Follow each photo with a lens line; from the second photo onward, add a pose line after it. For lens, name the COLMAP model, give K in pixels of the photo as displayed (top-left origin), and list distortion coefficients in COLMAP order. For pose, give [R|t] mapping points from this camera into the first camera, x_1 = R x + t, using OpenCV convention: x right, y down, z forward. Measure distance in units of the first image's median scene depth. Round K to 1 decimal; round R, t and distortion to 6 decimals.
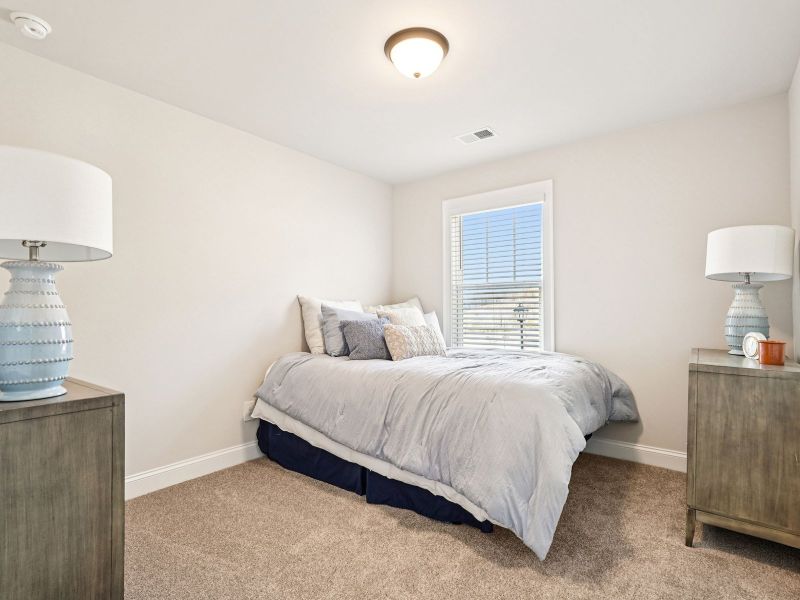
lens RADIAL K [[415.3, 0, 401.1], [0, 415.3, 304.2], [0, 0, 1]] dist [-0.004190, 0.003634]
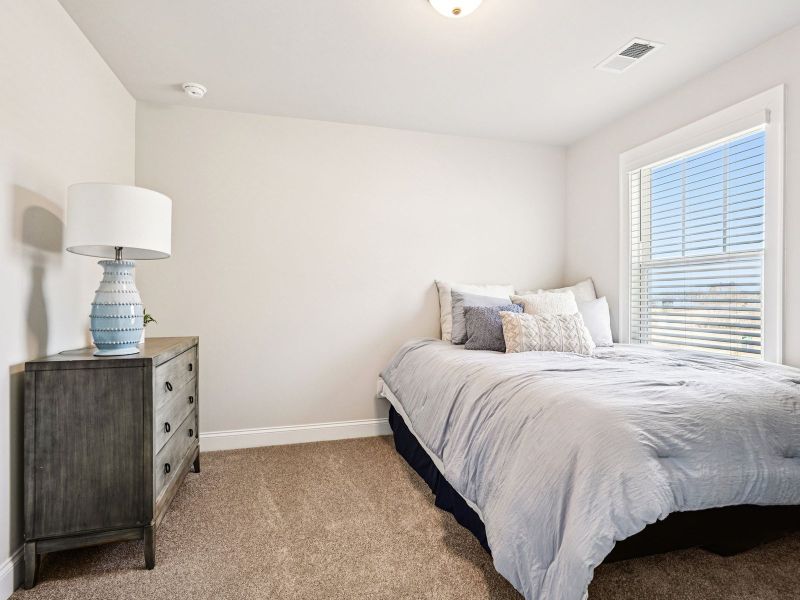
lens RADIAL K [[415.3, 0, 400.0], [0, 415.3, 297.5], [0, 0, 1]] dist [-0.004190, 0.003634]
pose [[0.801434, 0.006111, -0.598053, 0.360275], [0.005970, 0.999816, 0.018216, 0.002591], [0.598054, -0.018169, 0.801250, 0.204105]]
